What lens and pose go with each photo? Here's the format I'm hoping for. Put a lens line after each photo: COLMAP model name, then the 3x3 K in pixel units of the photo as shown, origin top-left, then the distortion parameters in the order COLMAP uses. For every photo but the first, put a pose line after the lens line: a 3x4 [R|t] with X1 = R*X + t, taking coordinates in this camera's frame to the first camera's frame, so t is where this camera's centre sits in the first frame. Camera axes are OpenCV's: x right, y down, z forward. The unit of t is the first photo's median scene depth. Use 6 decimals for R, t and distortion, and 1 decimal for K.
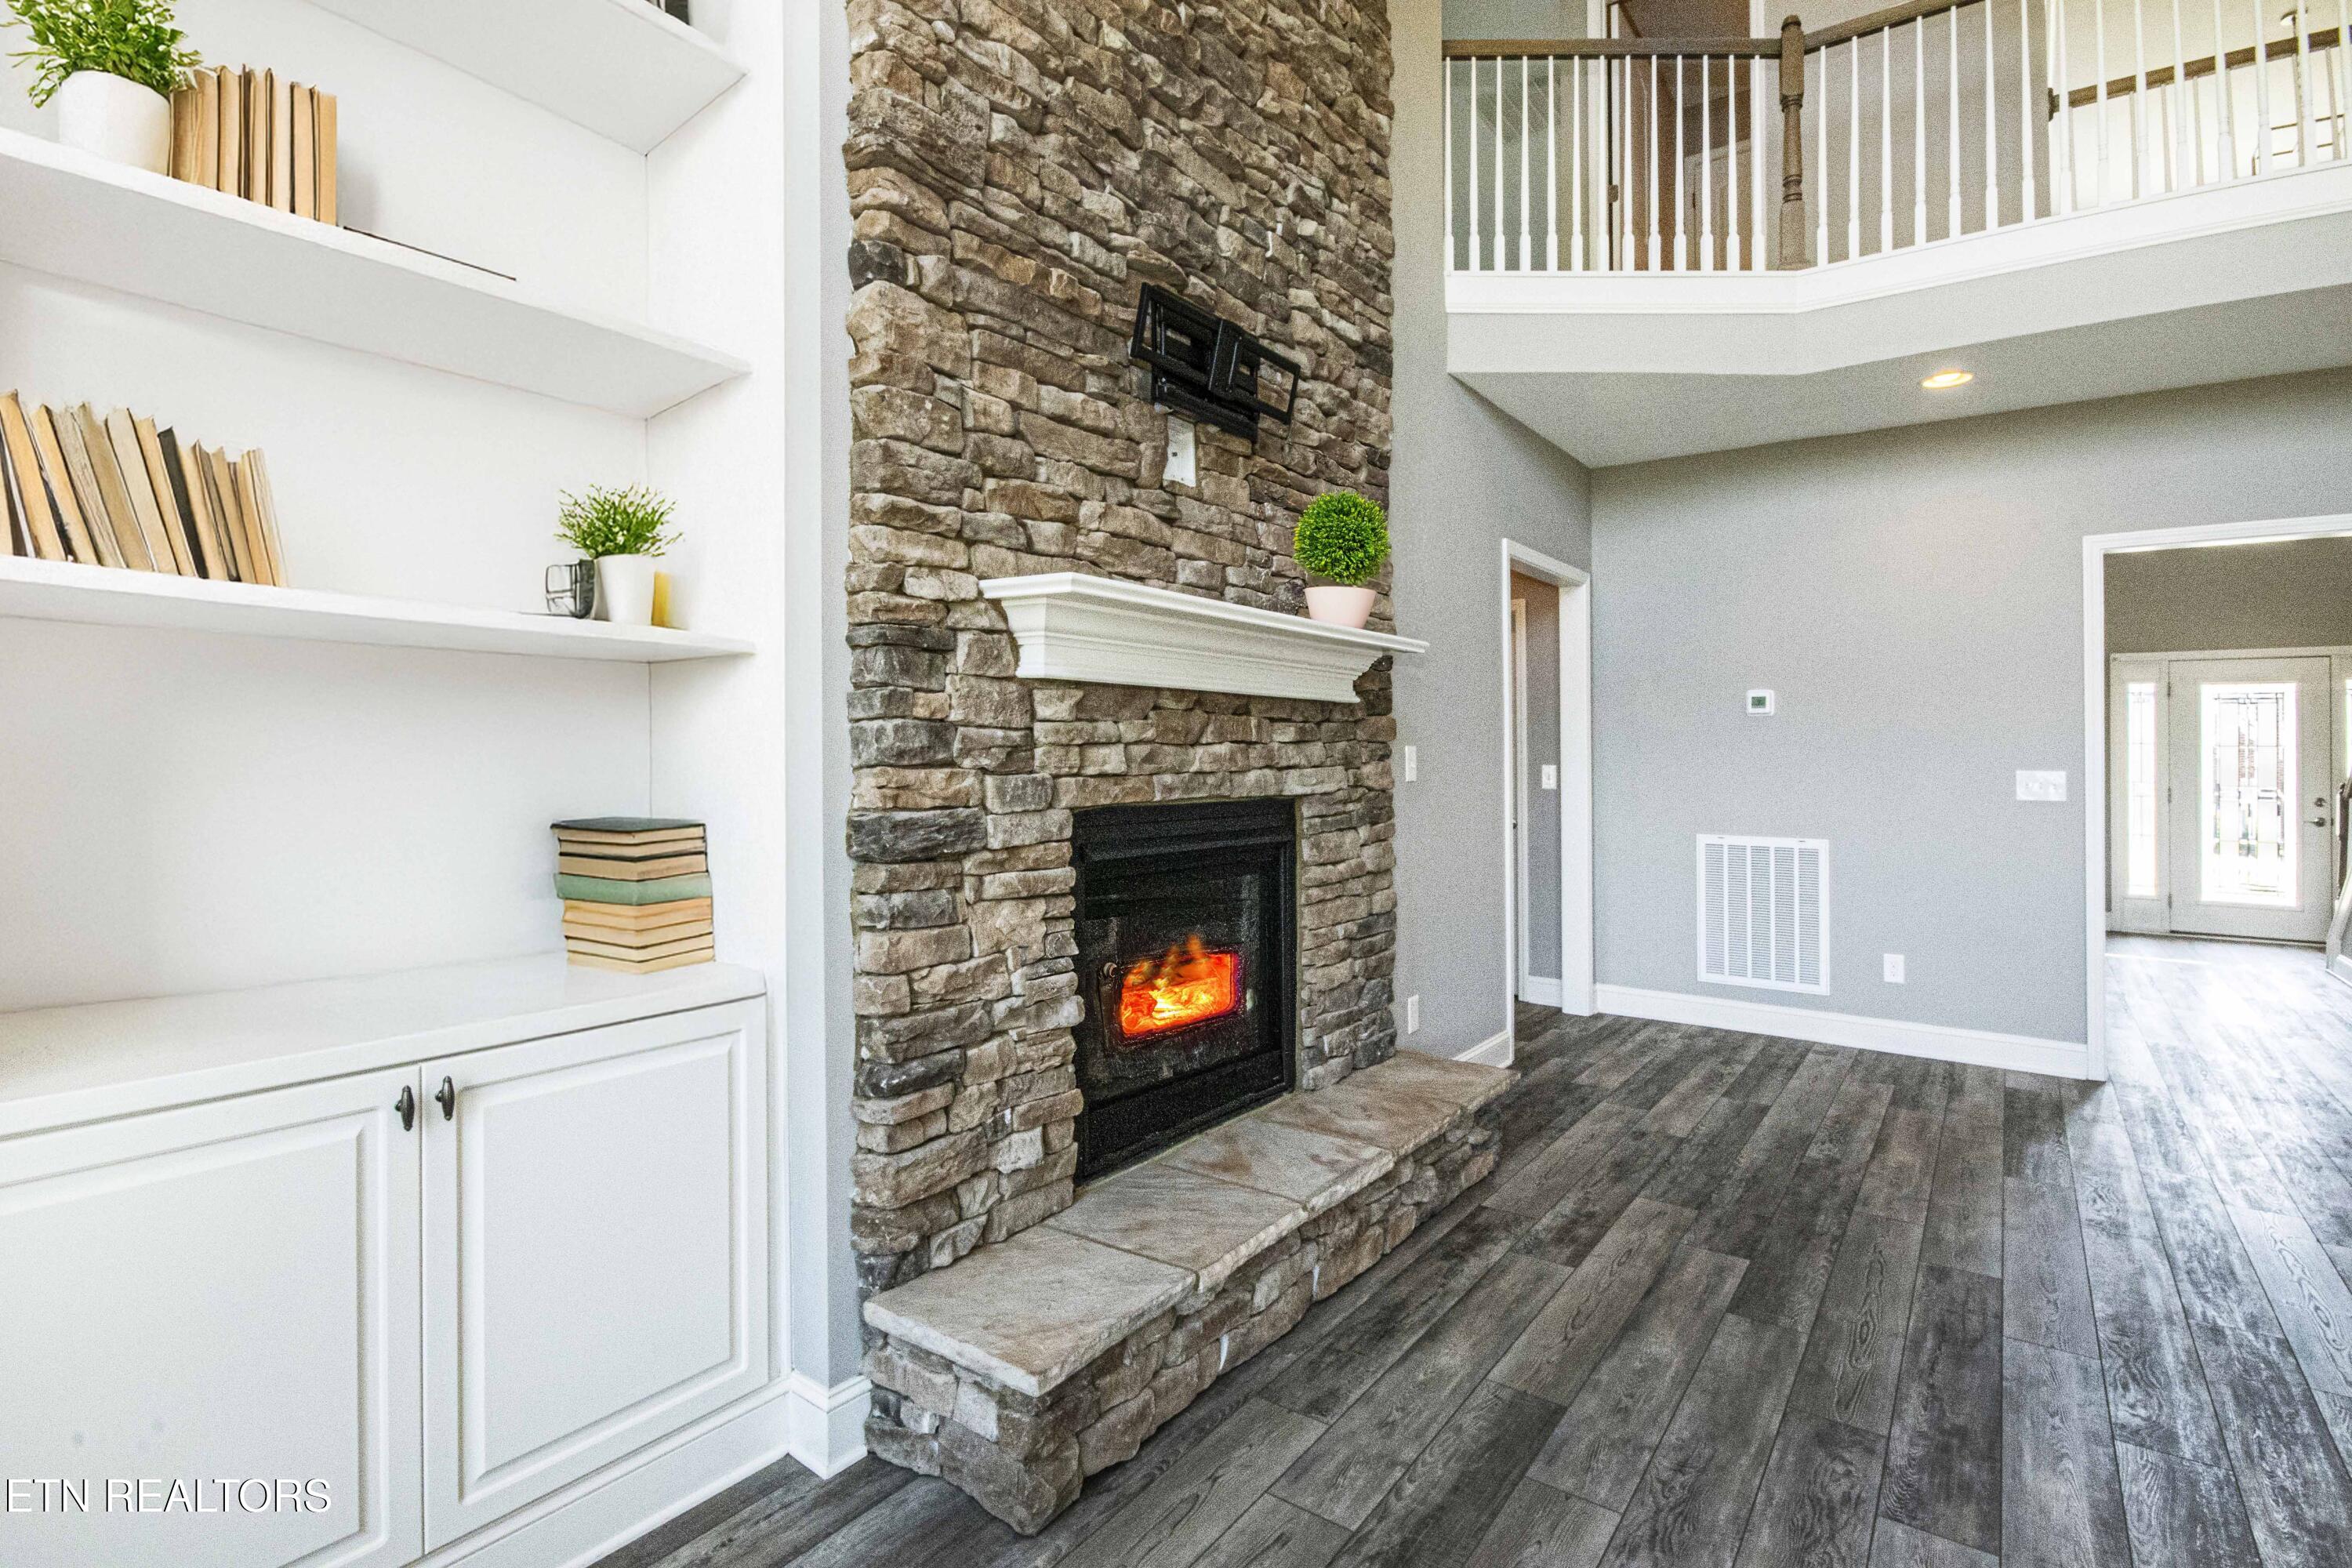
lens RADIAL K [[1138.1, 0, 1046.5], [0, 1138.1, 757.7], [0, 0, 1]] dist [-0.005978, -0.002468]
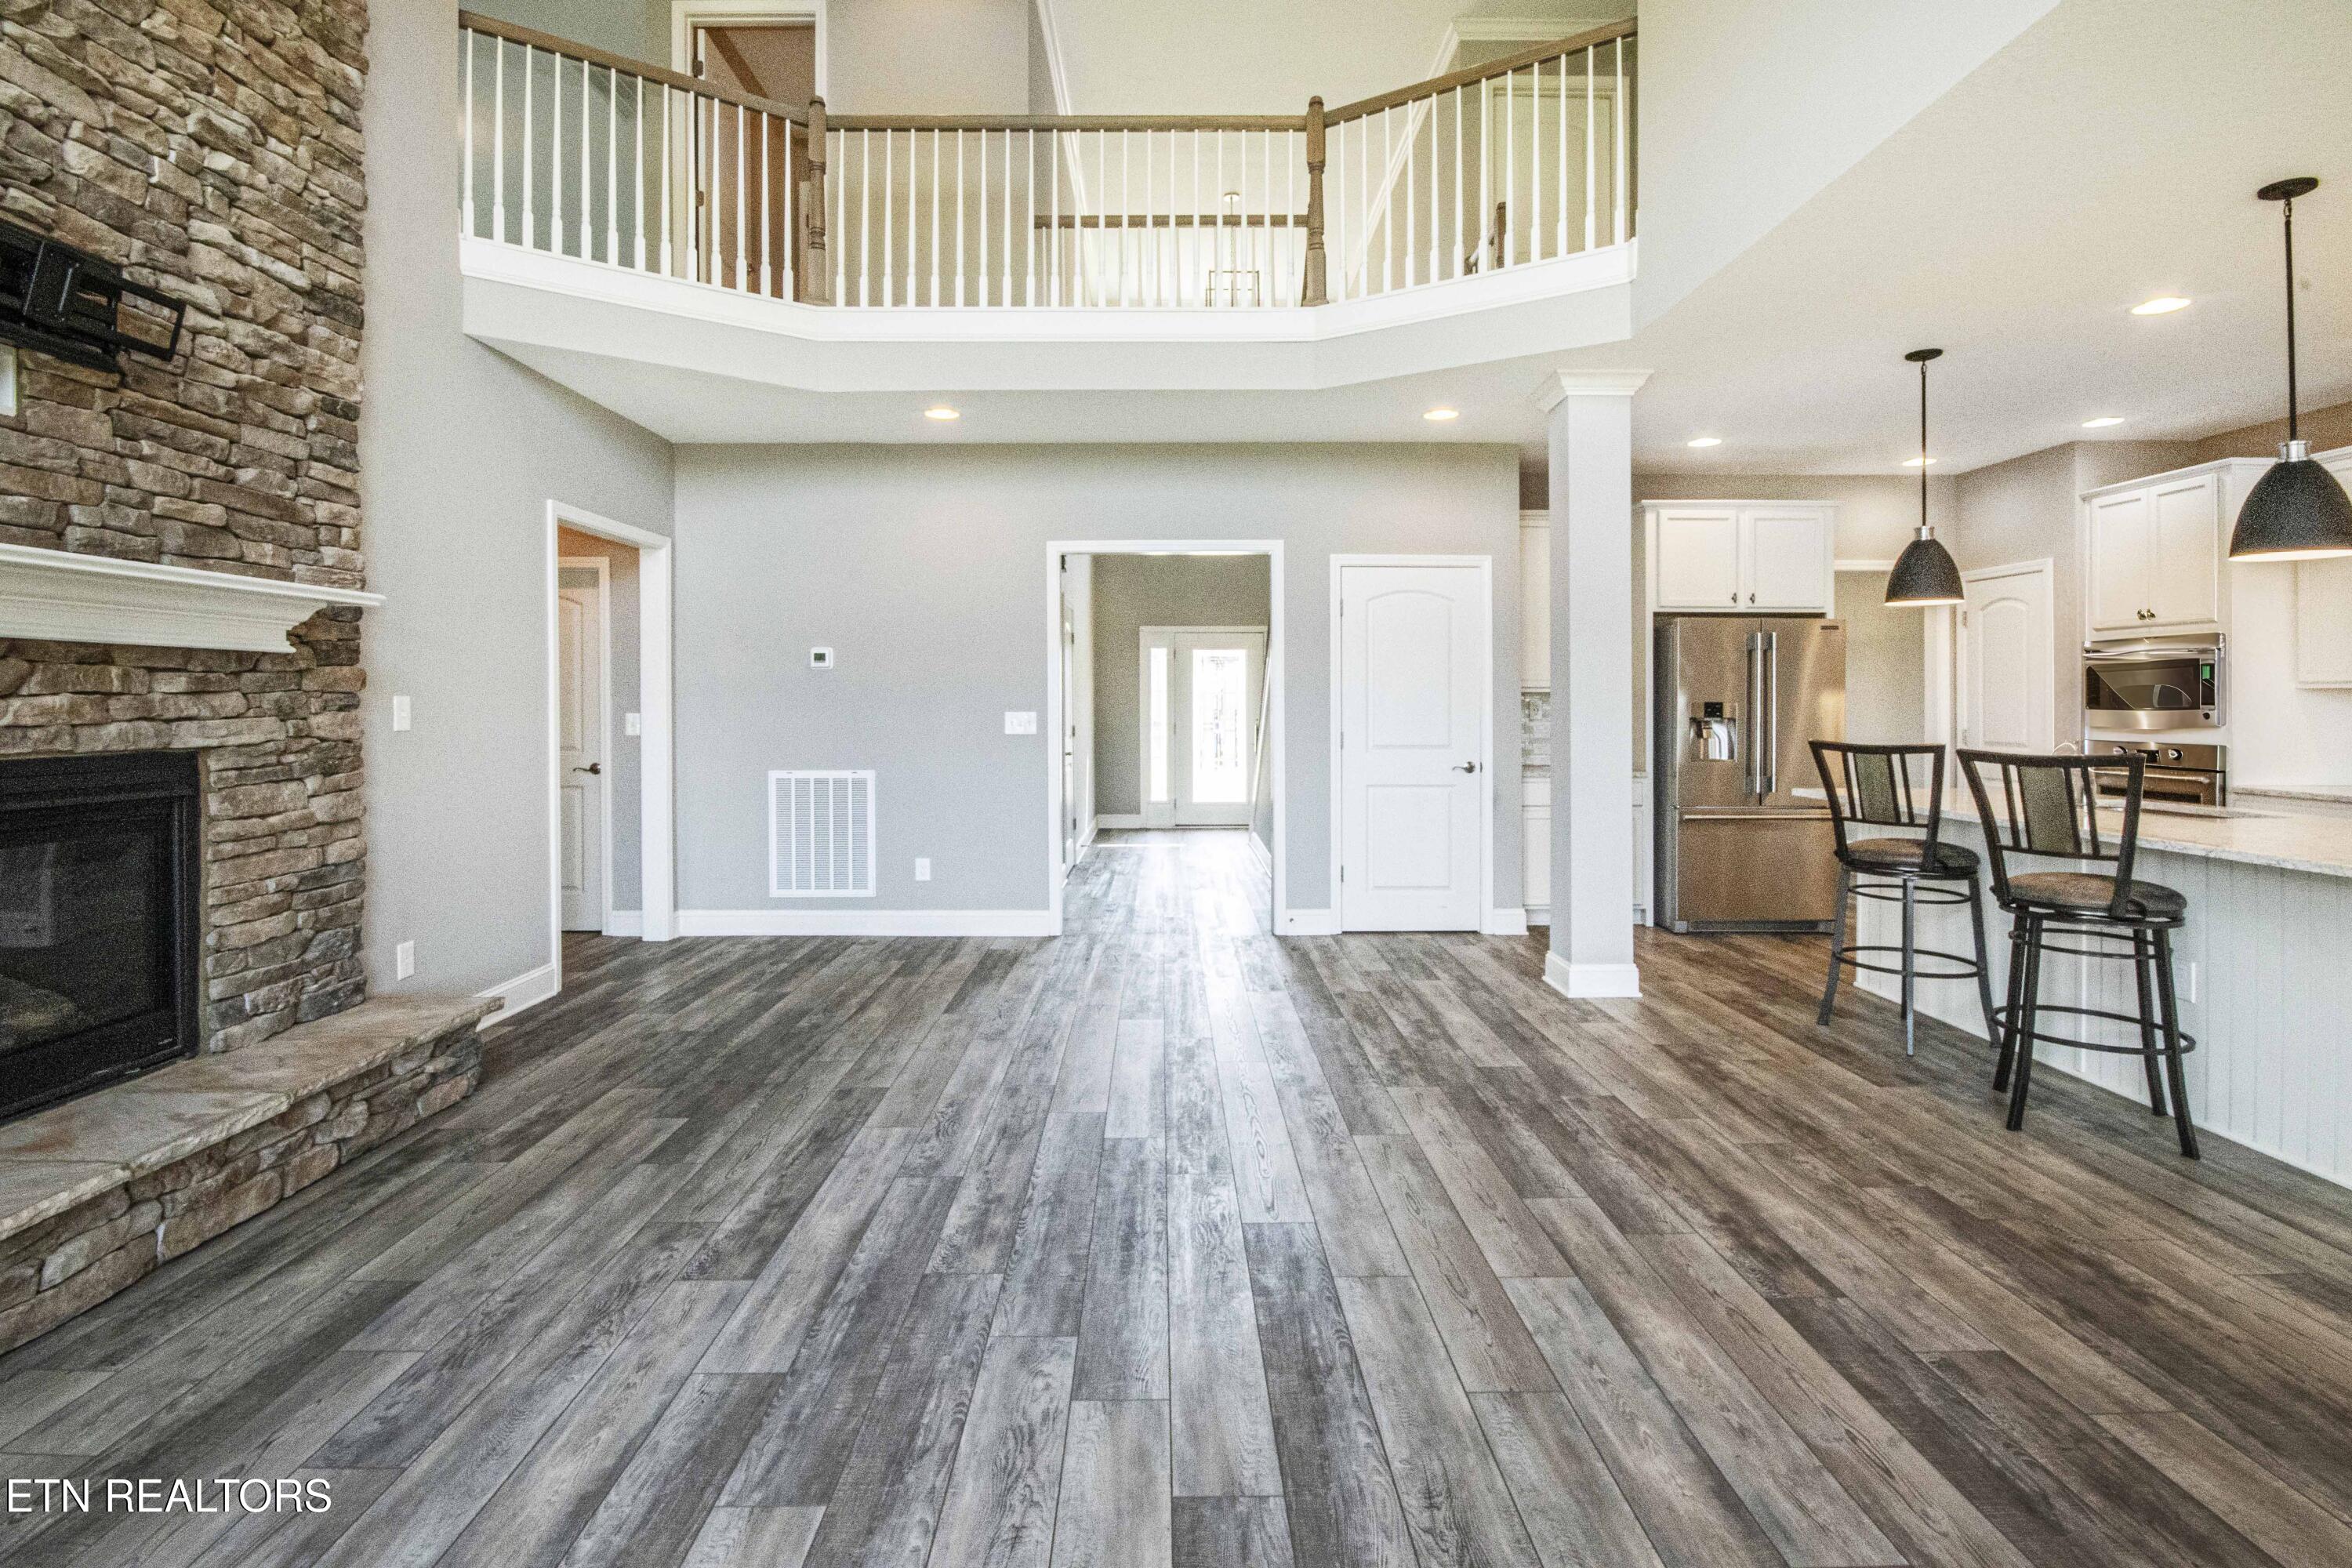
lens RADIAL K [[1138.1, 0, 1144.4], [0, 1138.1, 704.5], [0, 0, 1]] dist [-0.005978, -0.002468]
pose [[0.767464, -0.008986, 0.641029, 0.227683], [0.010045, 0.999948, 0.001991, 0.002157], [-0.641013, 0.004911, 0.767514, -0.256506]]
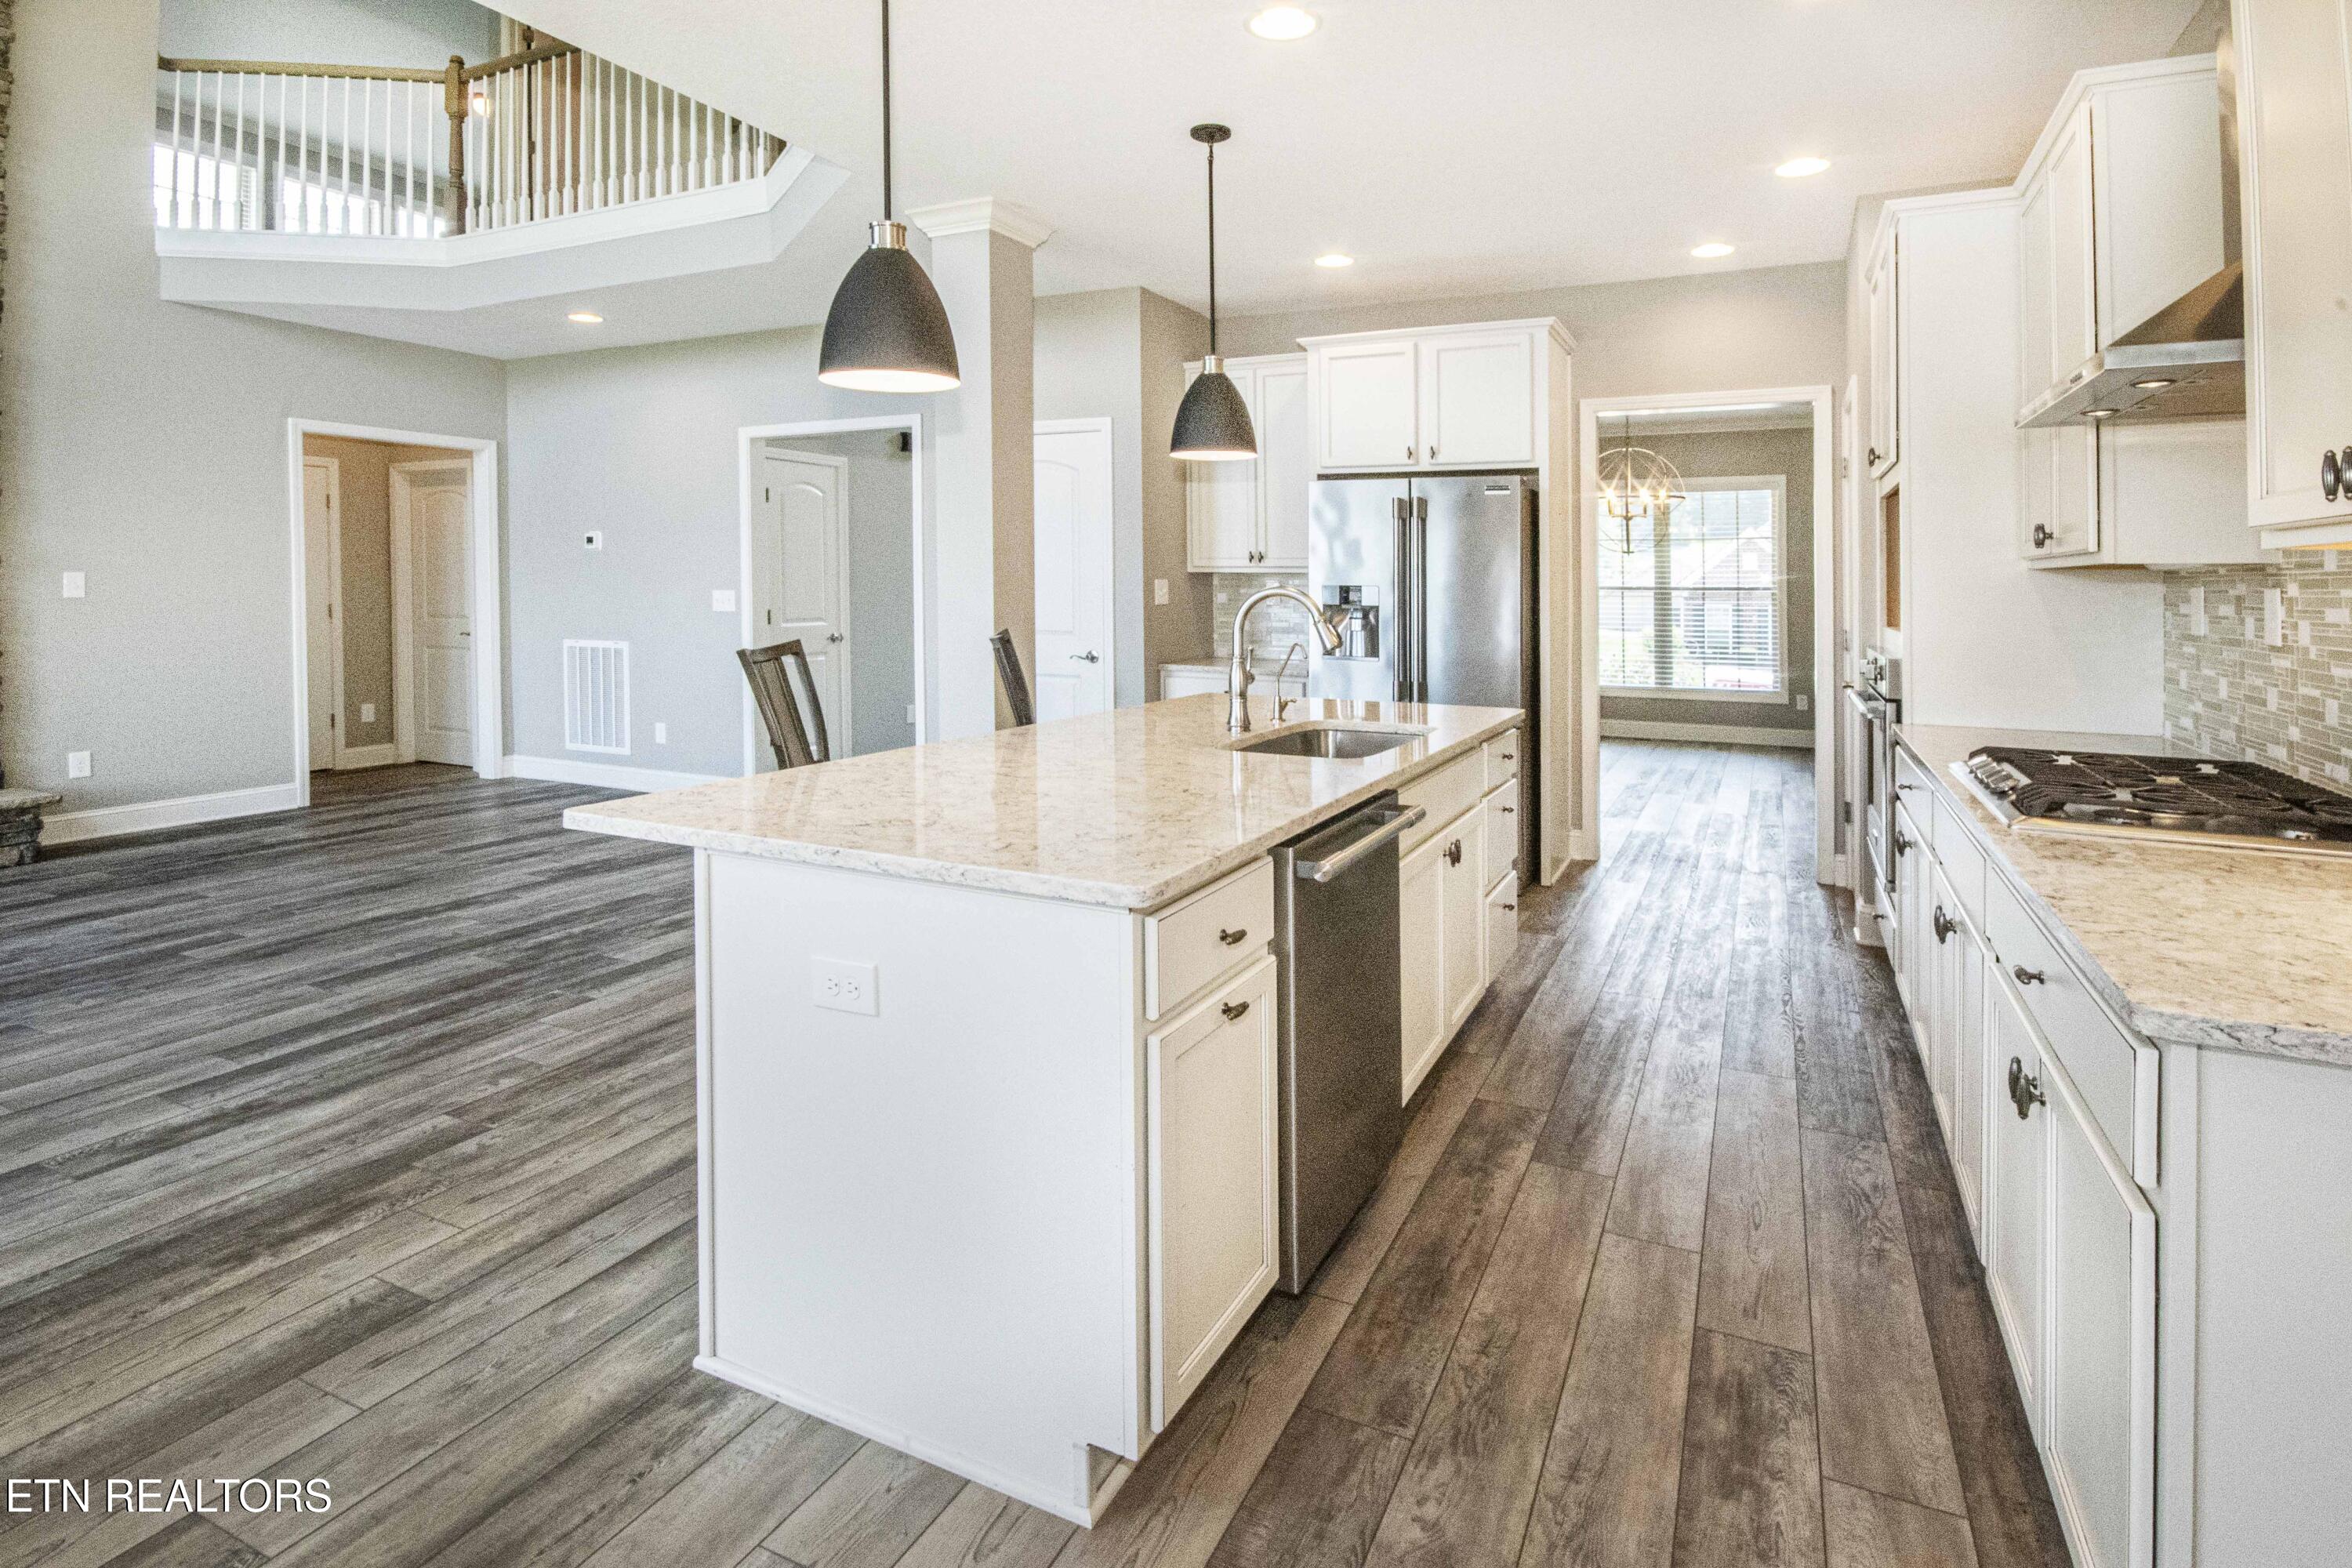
lens RADIAL K [[1138.1, 0, 1176.6], [0, 1138.1, 602.2], [0, 0, 1]] dist [-0.005978, -0.002468]
pose [[0.966228, -0.006124, 0.257615, 1.630509], [0.002674, 0.999902, 0.013742, 0.012103], [-0.257674, -0.012589, 0.966150, -0.849850]]
